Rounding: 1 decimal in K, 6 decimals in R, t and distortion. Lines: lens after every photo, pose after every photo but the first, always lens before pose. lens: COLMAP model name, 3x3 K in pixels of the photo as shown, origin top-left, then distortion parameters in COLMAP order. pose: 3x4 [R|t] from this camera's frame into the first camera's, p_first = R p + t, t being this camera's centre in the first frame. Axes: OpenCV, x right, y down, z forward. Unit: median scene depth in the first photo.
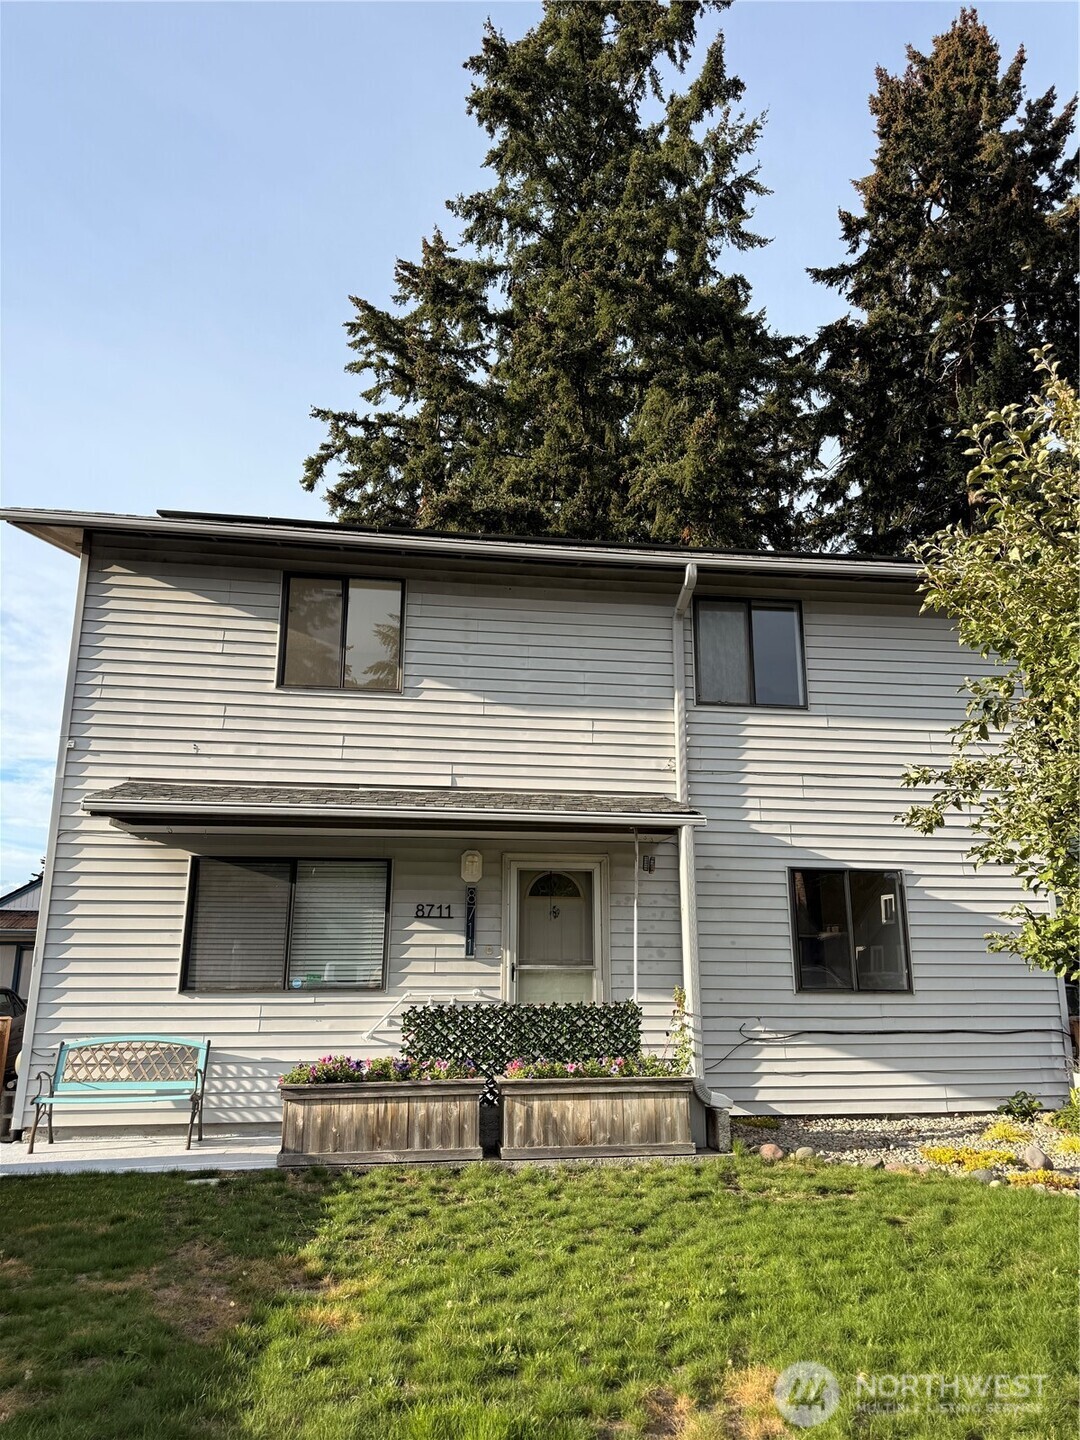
lens RADIAL K [[1114.3, 0, 540.2], [0, 1114.3, 635.9], [0, 0, 1]] dist [0.177641, -0.366173]
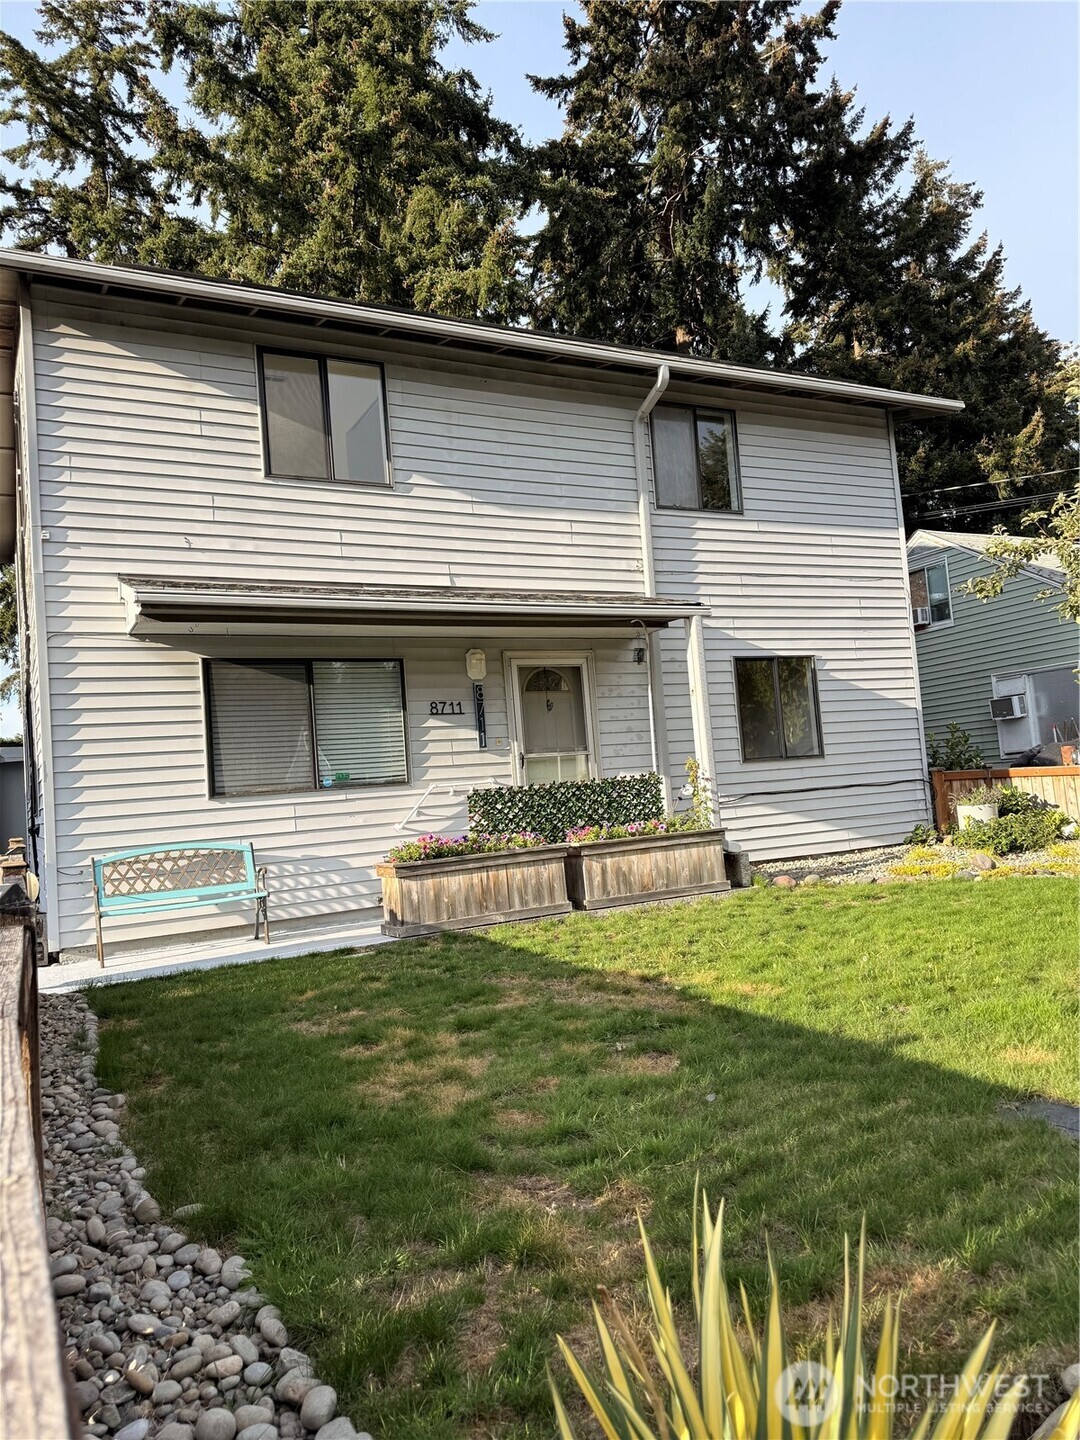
lens RADIAL K [[1166.0, 0, 540.5], [0, 1166.0, 716.9], [0, 0, 1]] dist [0.046812, -0.091655]
pose [[0.923706, -0.049303, 0.379917, -0.402449], [-0.024450, 0.982076, 0.186895, 0.054417], [-0.382322, -0.181925, 0.905943, 0.023230]]
